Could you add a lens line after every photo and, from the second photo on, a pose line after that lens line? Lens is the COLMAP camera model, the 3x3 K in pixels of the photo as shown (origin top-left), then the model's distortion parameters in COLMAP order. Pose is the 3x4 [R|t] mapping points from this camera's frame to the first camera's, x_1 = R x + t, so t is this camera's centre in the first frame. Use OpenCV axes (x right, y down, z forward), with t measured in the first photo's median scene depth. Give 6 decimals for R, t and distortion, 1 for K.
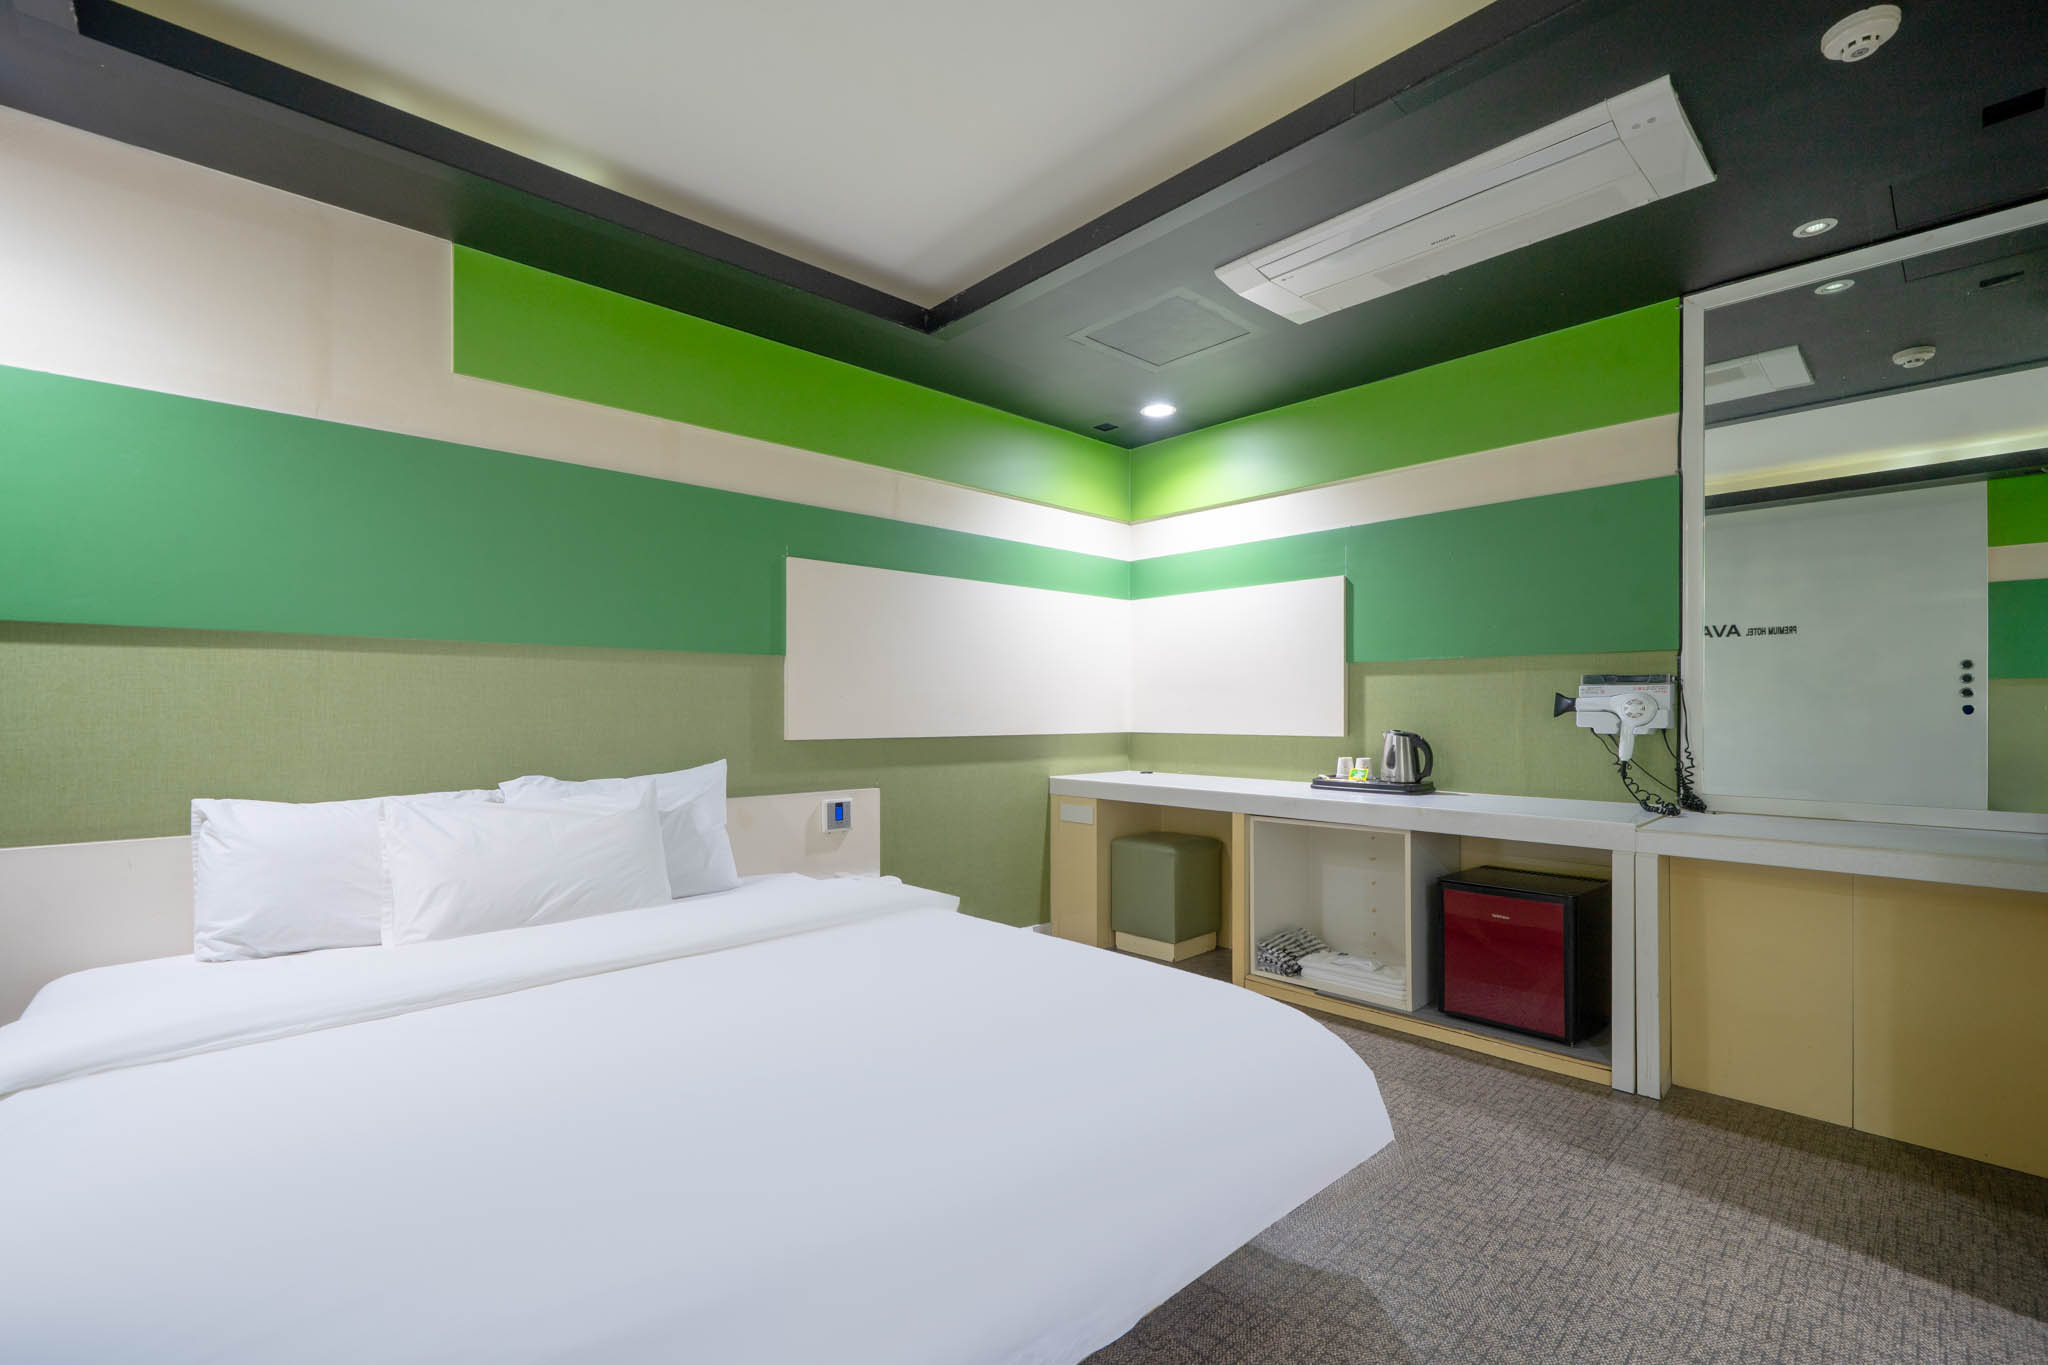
lens RADIAL K [[890.6, 0, 1021.8], [0, 890.6, 708.5], [0, 0, 1]] dist [-0.000203, 0.000001]
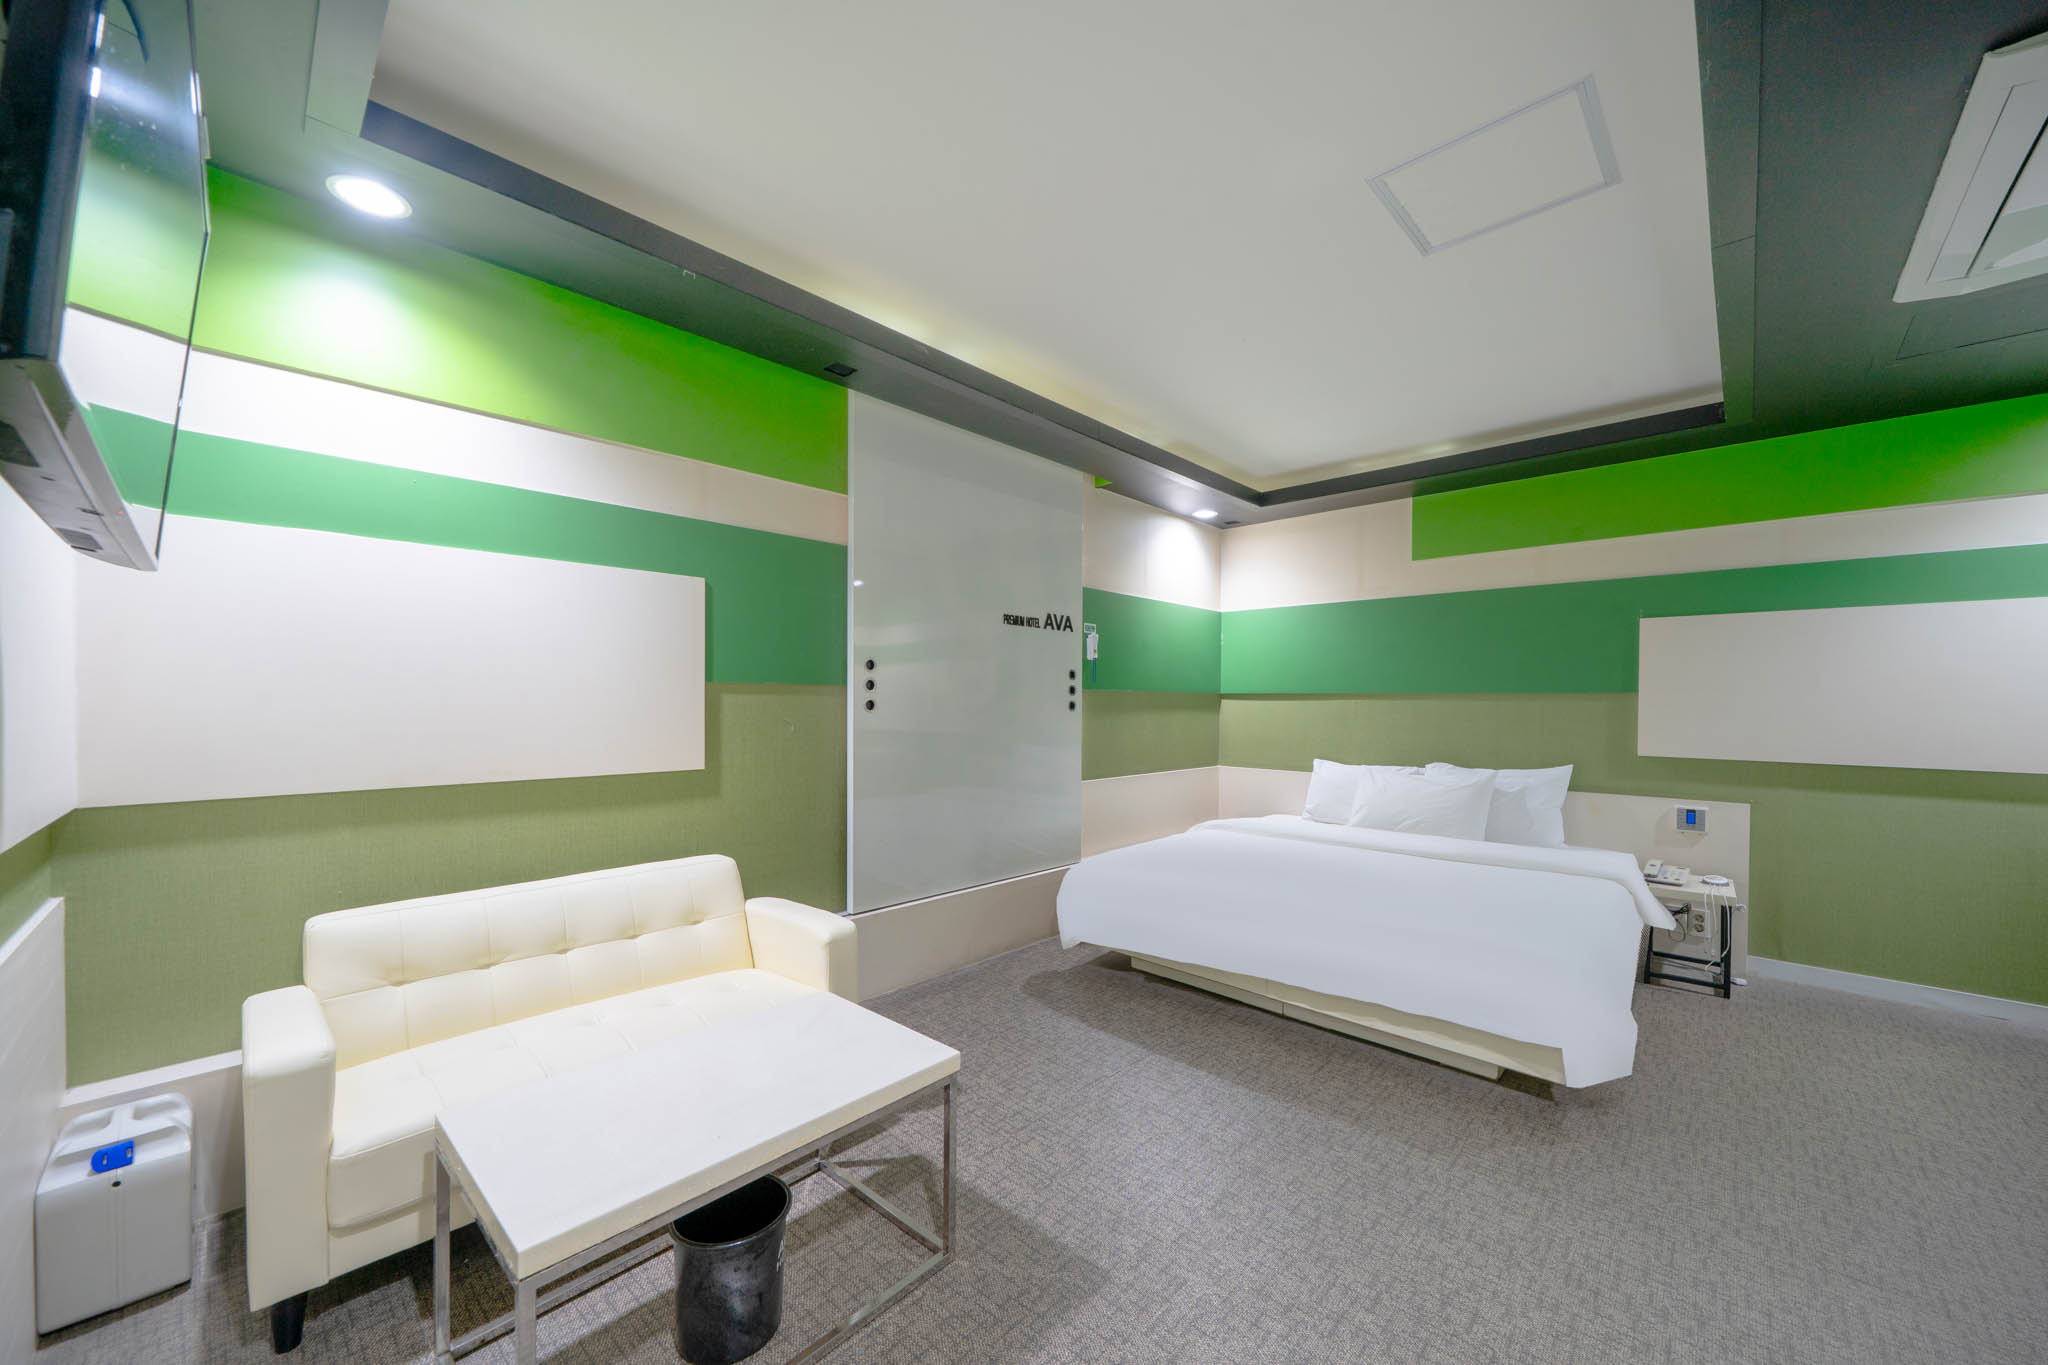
lens RADIAL K [[766.5, 0, 1024.0], [0, 766.5, 682.5], [0, 0, 1]] dist [-0.002679, 0.000007]
pose [[0.068209, -0.015778, -0.997546, 0.842516], [0.000008, 0.999875, -0.015815, -0.057814], [0.997671, 0.001071, 0.068201, -0.001880]]
